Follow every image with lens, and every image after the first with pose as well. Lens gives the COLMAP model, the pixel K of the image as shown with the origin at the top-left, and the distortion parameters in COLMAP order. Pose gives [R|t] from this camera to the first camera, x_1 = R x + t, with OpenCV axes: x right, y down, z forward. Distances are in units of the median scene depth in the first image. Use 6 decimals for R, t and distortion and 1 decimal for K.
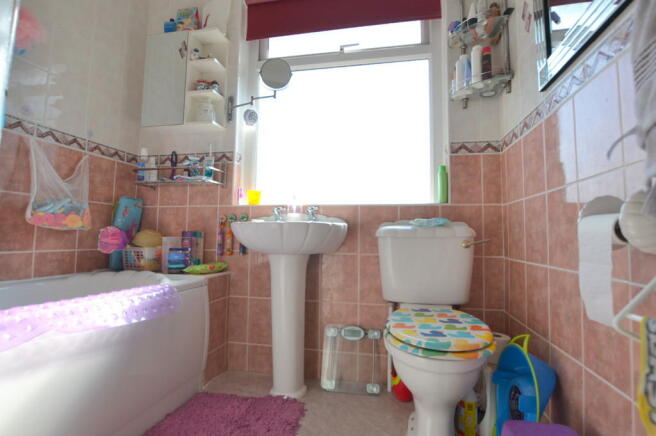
lens RADIAL K [[317.5, 0, 328.0], [0, 317.5, 219.4], [0, 0, 1]] dist [-0.015720, -0.000322]
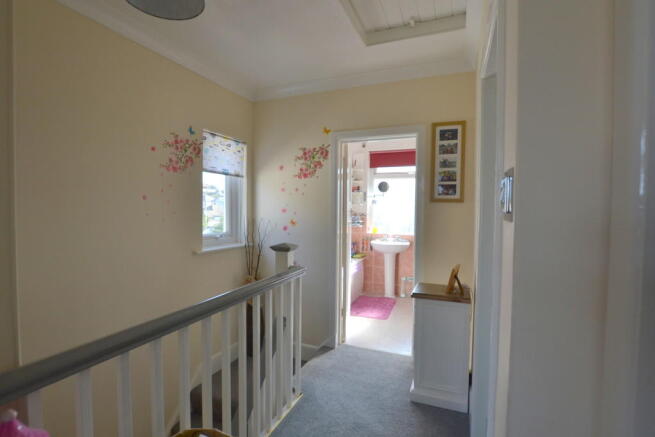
lens RADIAL K [[317.0, 0, 330.1], [0, 317.0, 217.0], [0, 0, 1]] dist [-0.015720, -0.000322]
pose [[0.985070, 0.000994, -0.172150, -0.146392], [0.015524, 0.995396, 0.094583, -0.465400], [0.171452, -0.095843, 0.980519, -1.801242]]
